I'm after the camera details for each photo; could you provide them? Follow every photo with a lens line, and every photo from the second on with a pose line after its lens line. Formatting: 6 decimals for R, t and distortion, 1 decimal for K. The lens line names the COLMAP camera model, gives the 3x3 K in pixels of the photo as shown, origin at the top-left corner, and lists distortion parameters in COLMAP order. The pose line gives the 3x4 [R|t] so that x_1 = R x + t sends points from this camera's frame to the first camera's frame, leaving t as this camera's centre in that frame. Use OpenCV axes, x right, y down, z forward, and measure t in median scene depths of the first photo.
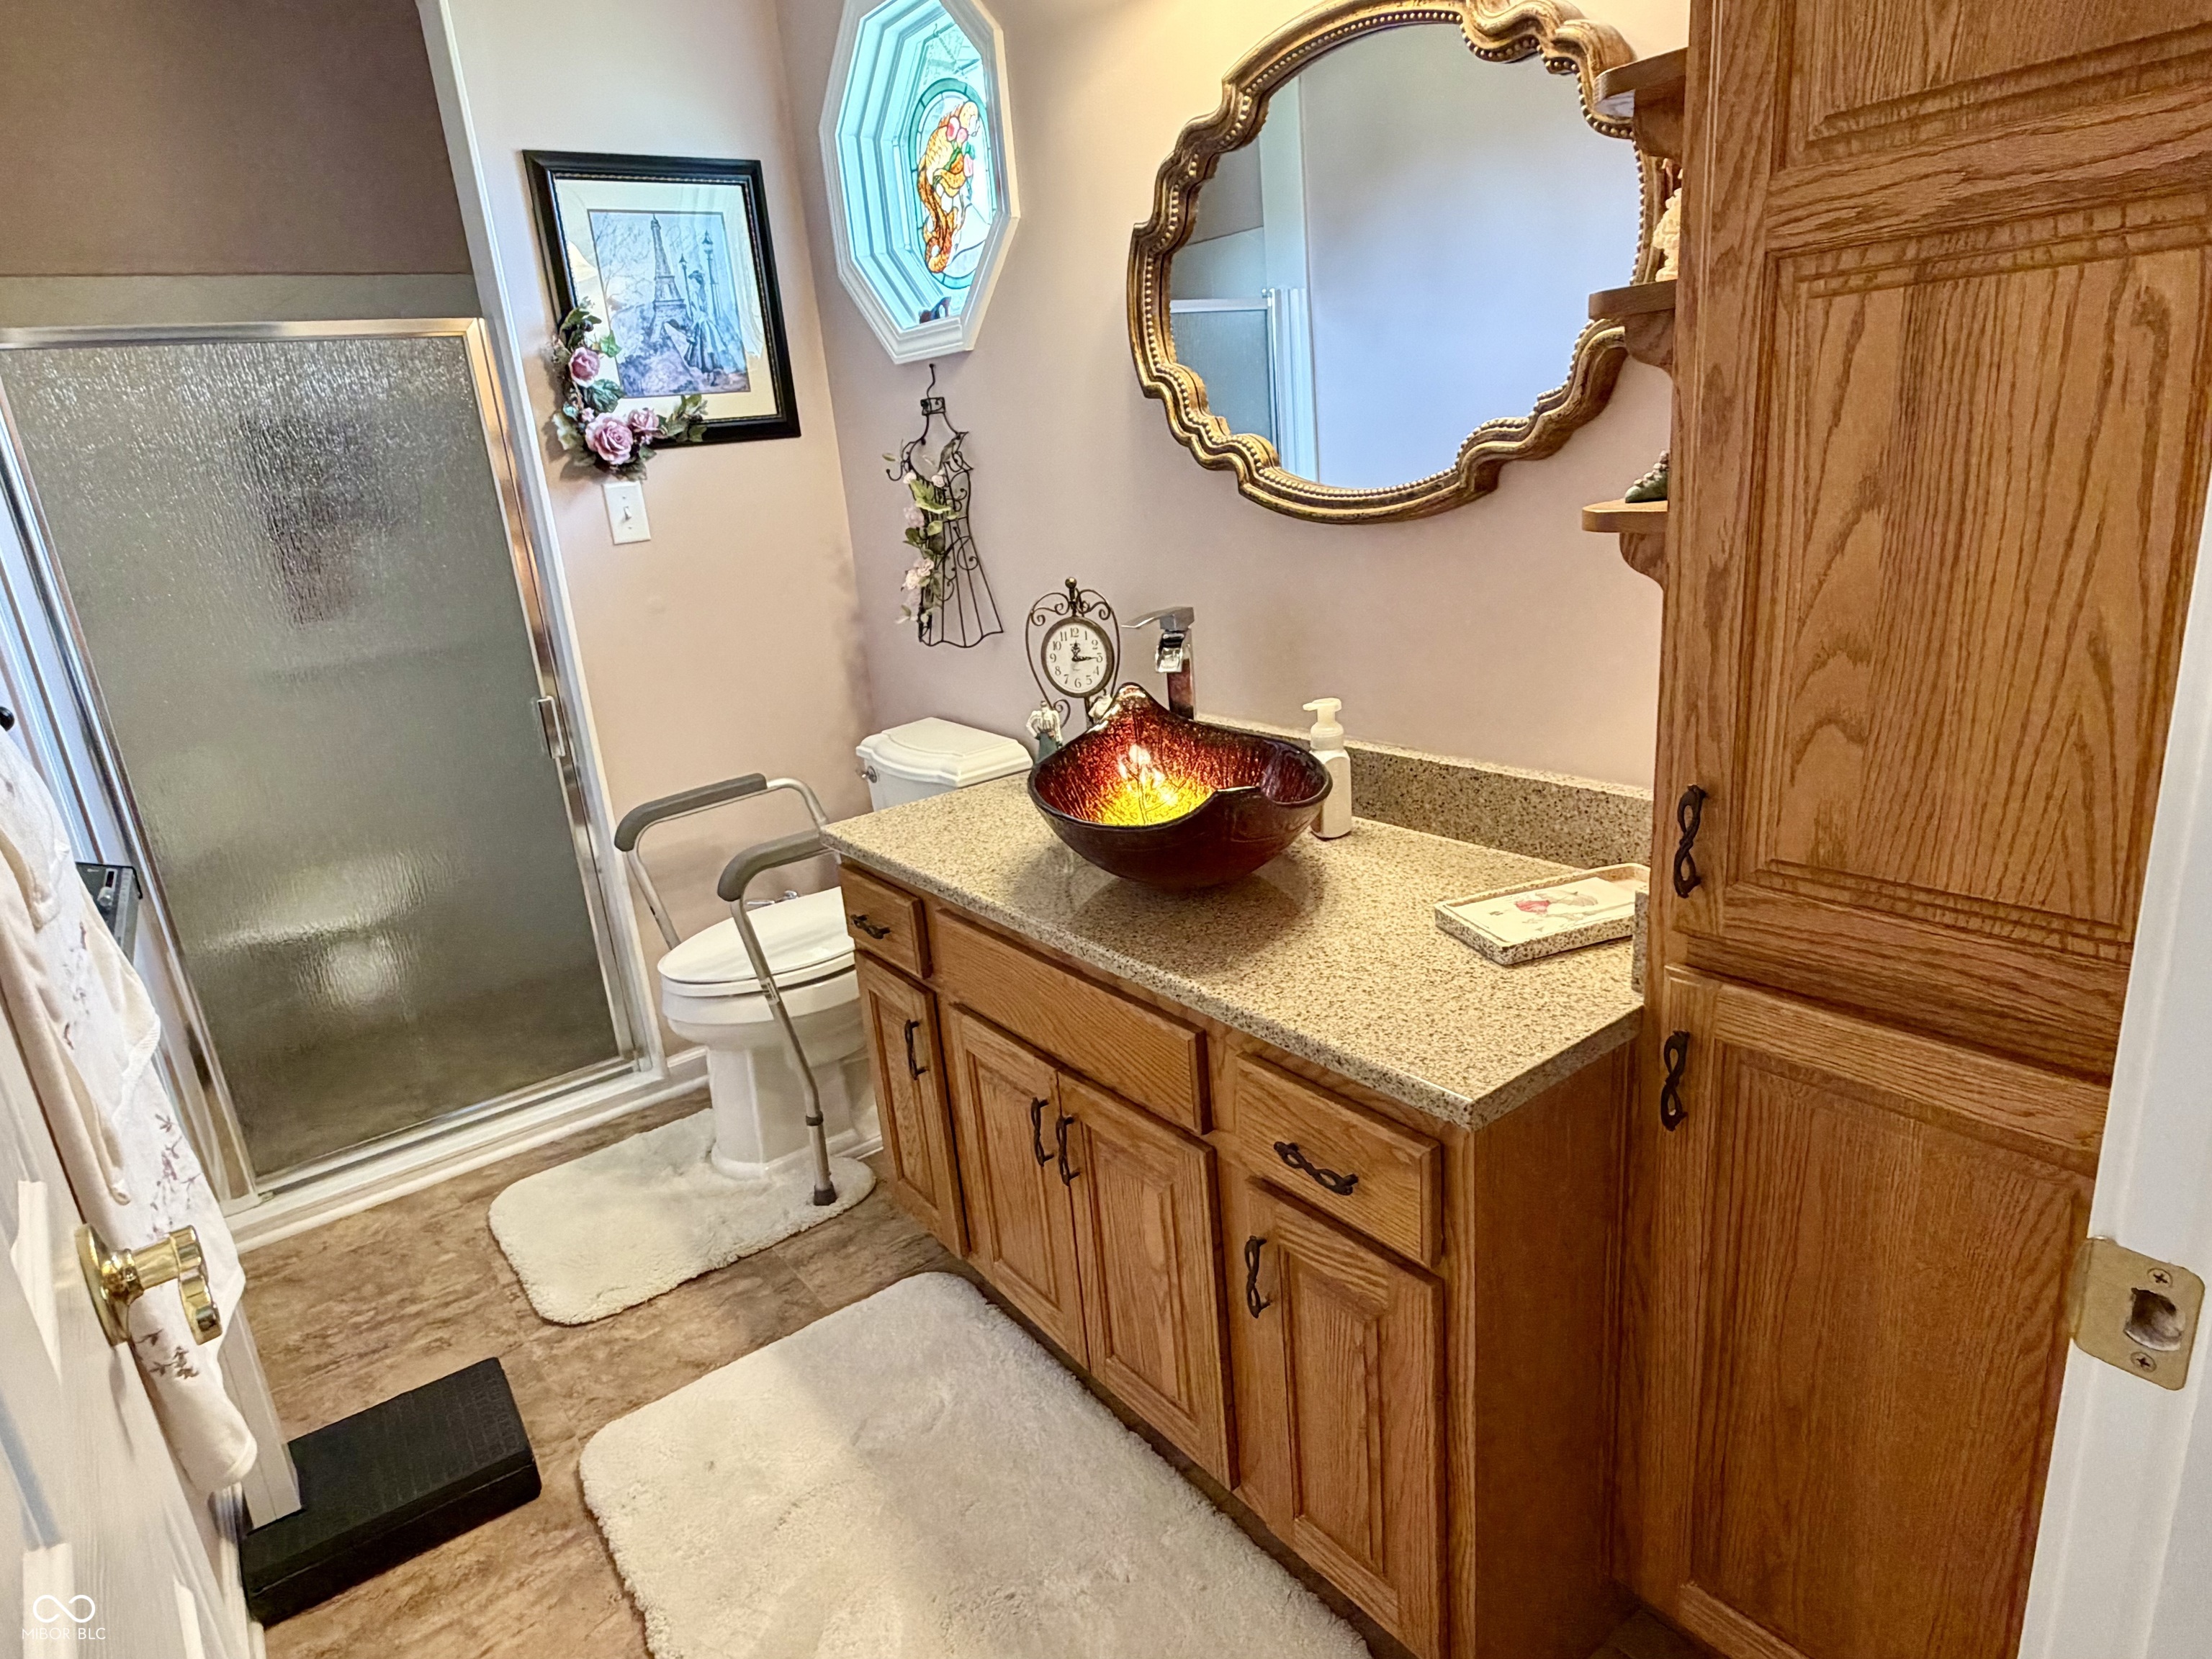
lens RADIAL K [[1291.6, 0, 1087.8], [0, 1291.6, 833.7], [0, 0, 1]] dist [-0.001684, 0.002030]
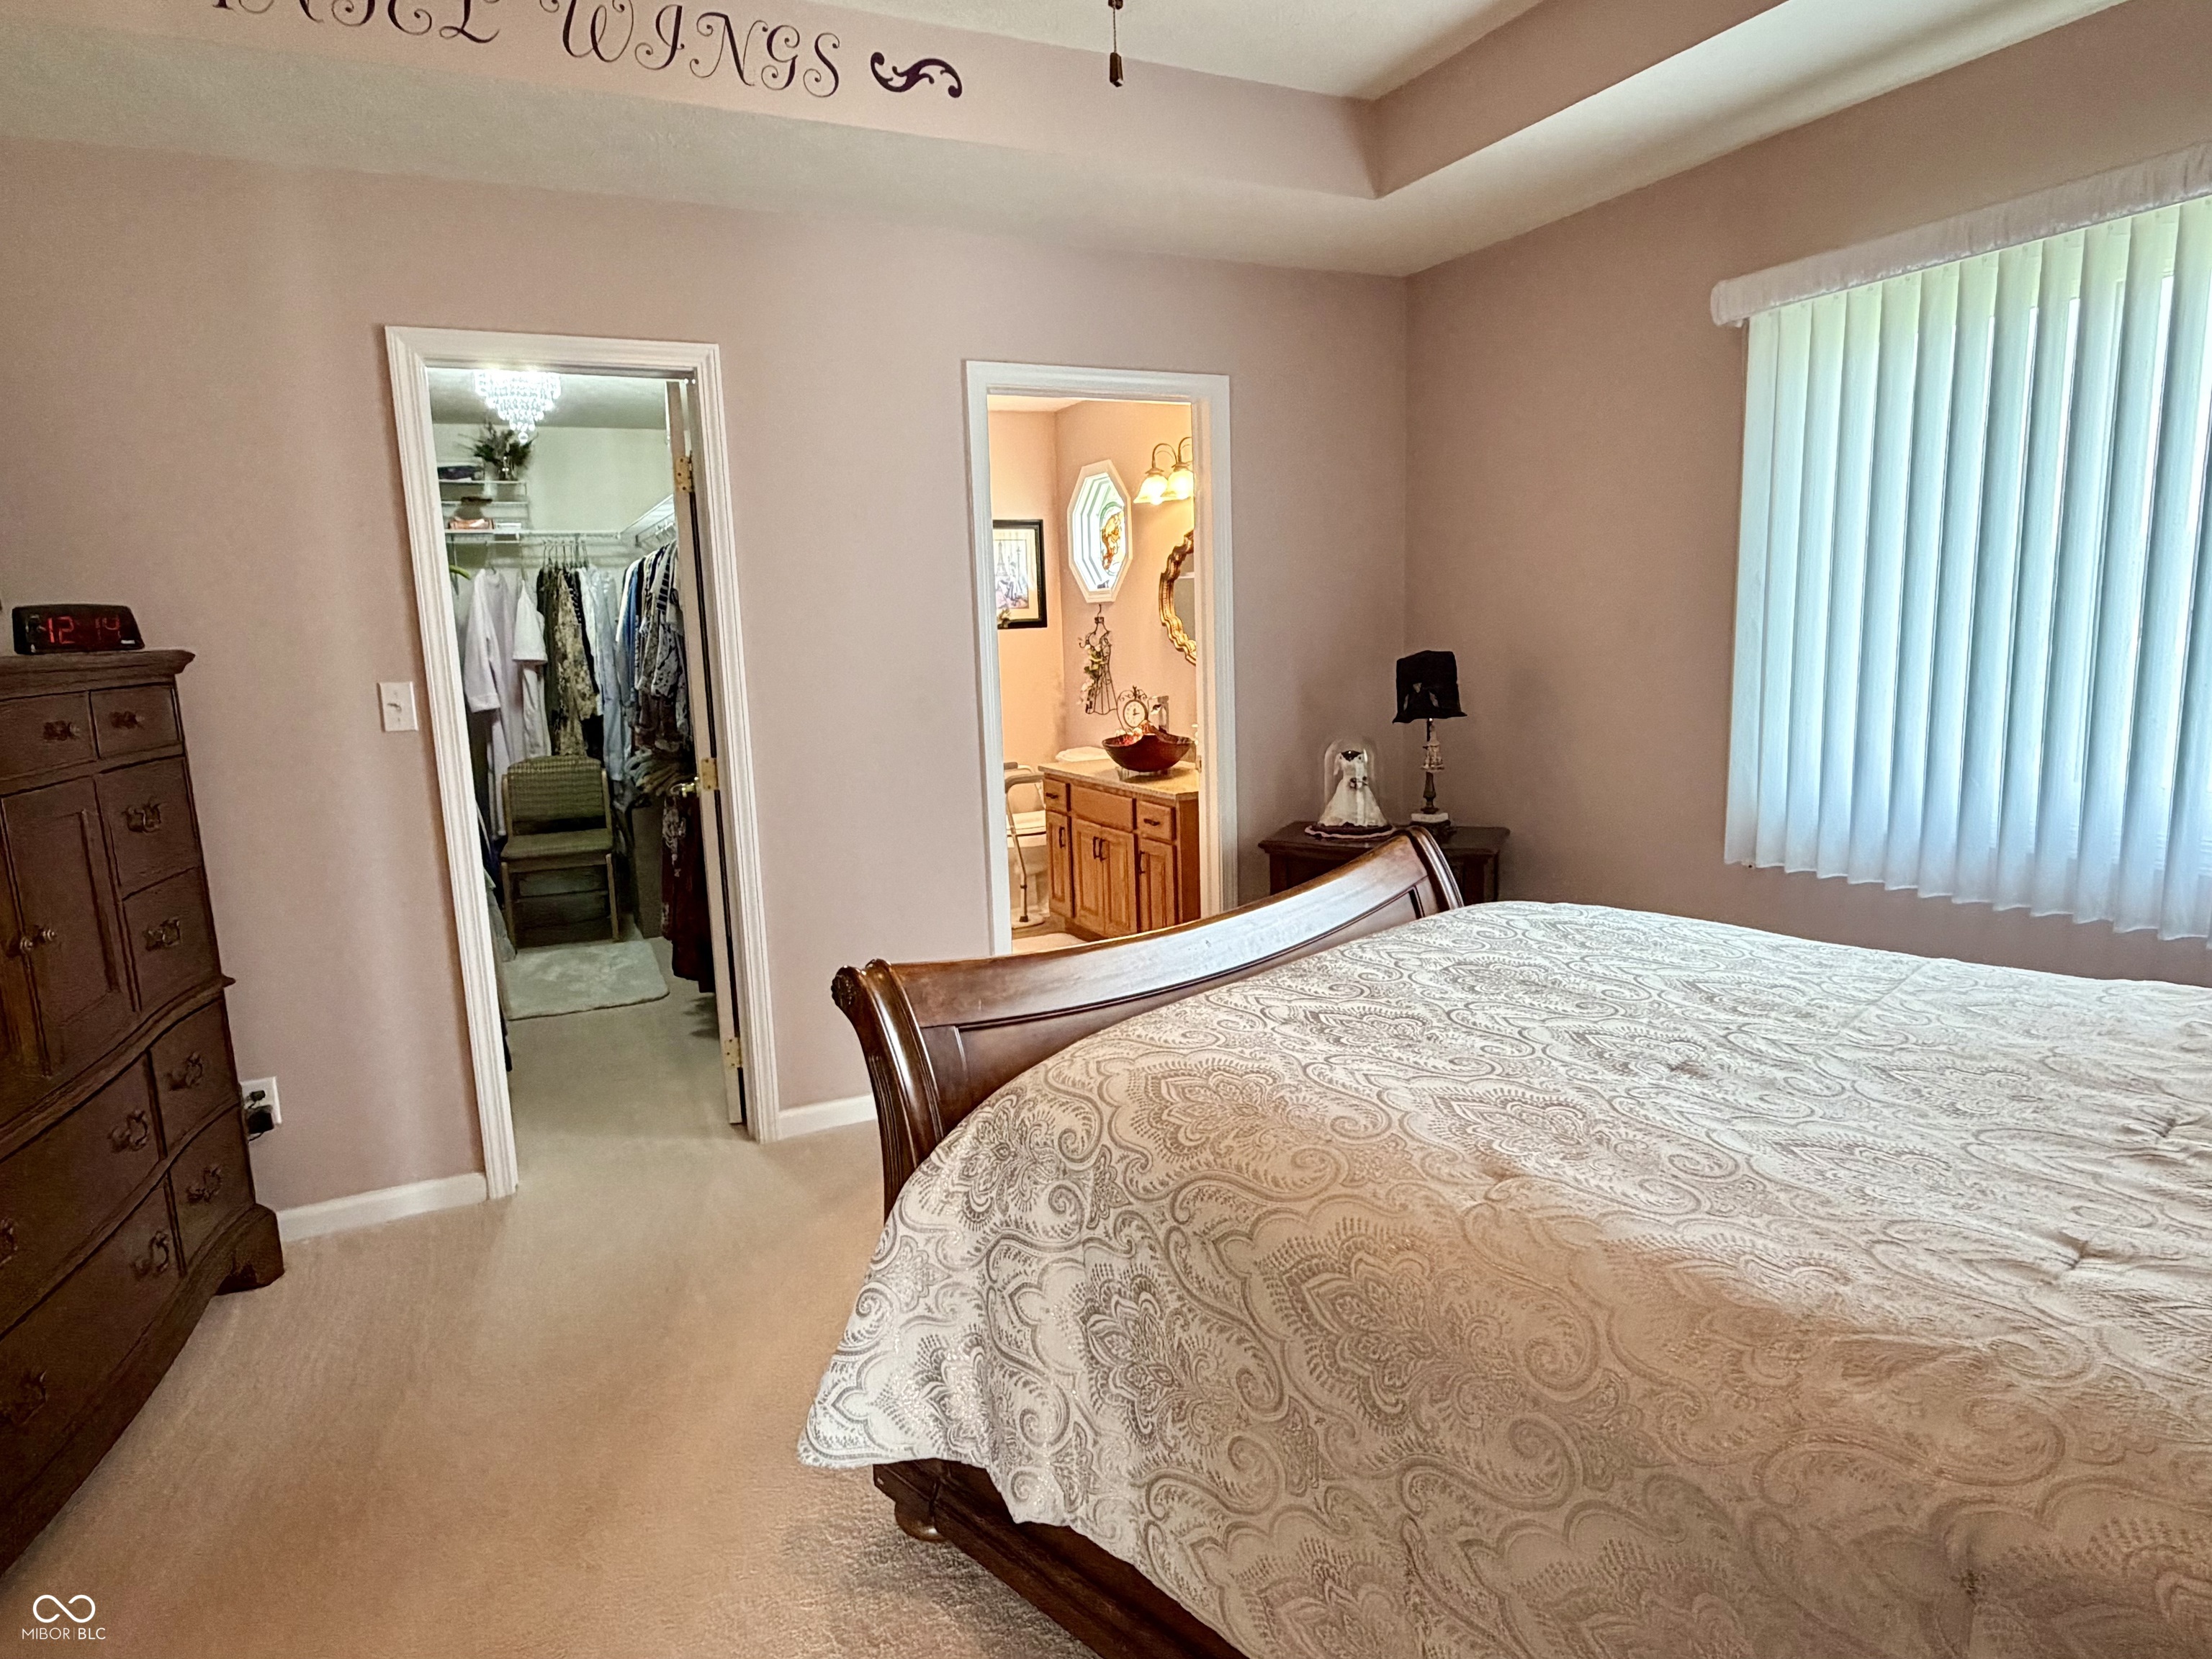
lens RADIAL K [[1291.6, 0, 1087.8], [0, 1291.6, 833.7], [0, 0, 1]] dist [-0.001684, 0.002030]
pose [[0.982248, 0.082587, -0.168430, 0.365167], [-0.102354, 0.988393, -0.112262, 0.422877], [0.157204, 0.127508, 0.979300, -1.636810]]
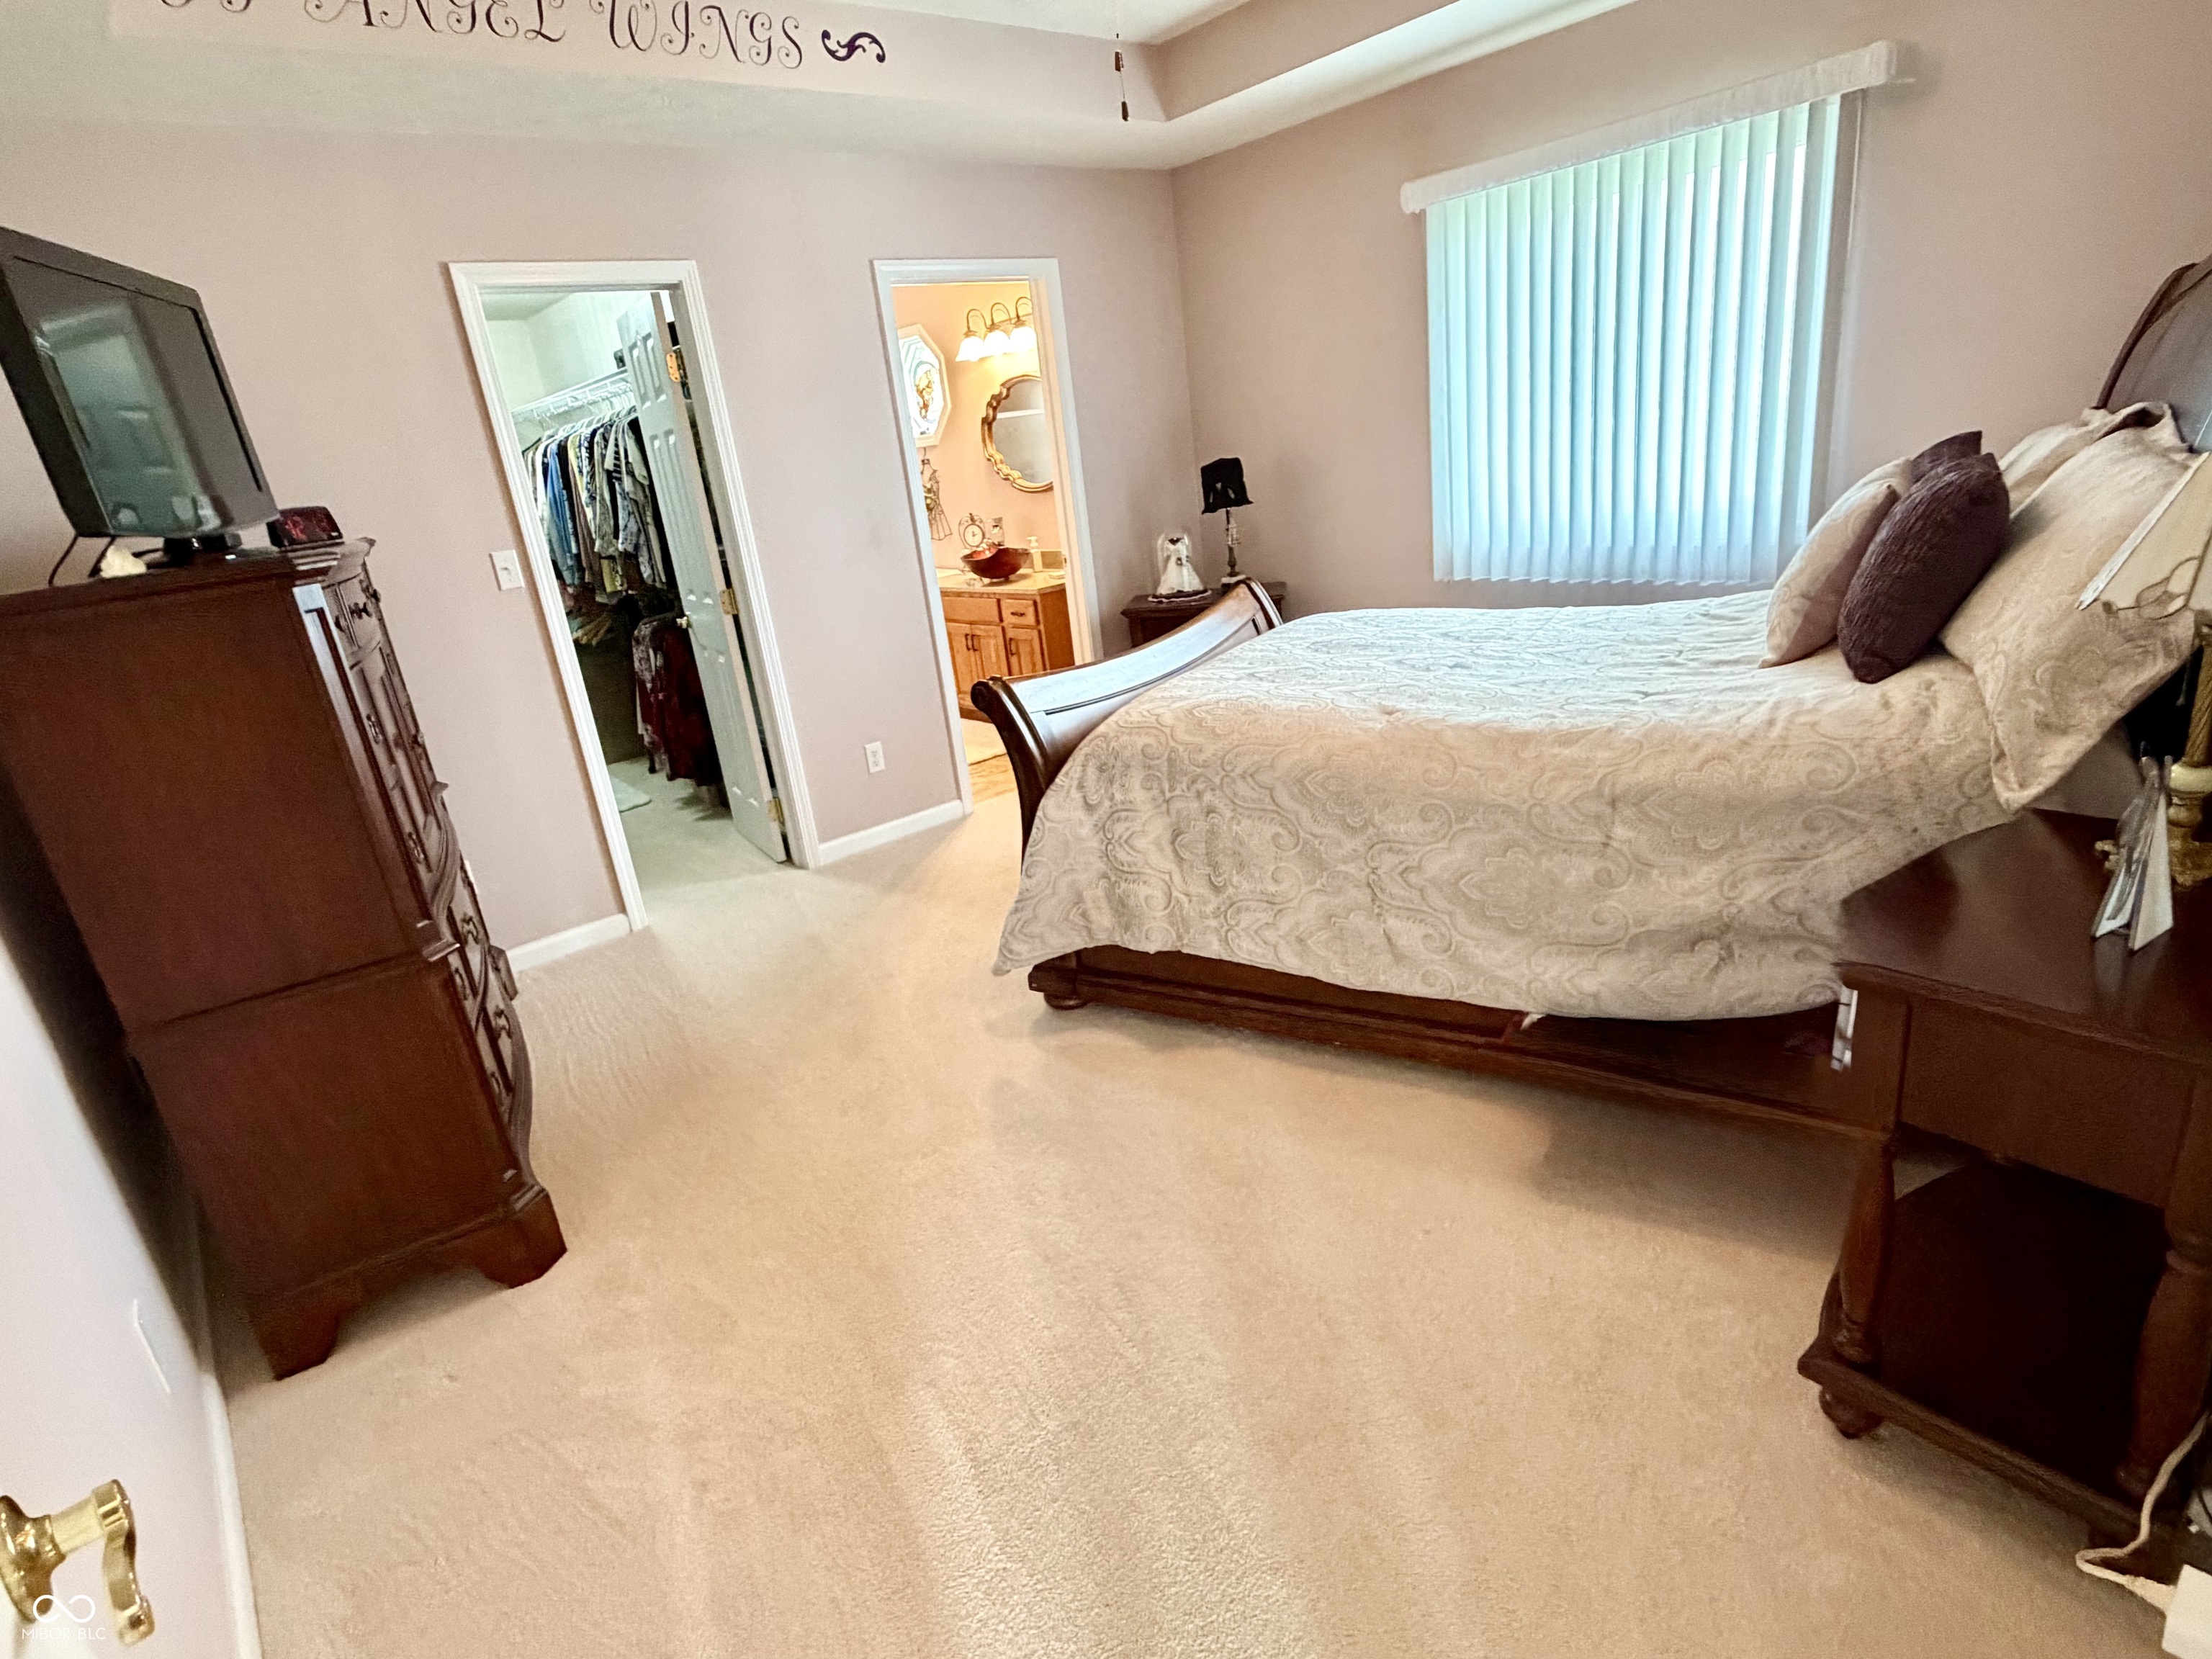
lens RADIAL K [[1156.5, 0, 1095.4], [0, 1156.5, 835.0], [0, 0, 1]] dist [0.002167, 0.000603]
pose [[0.997488, -0.049624, 0.050549, 0.117085], [0.048037, 0.998329, 0.032133, 0.566600], [-0.052059, -0.029624, 0.998205, -2.087182]]
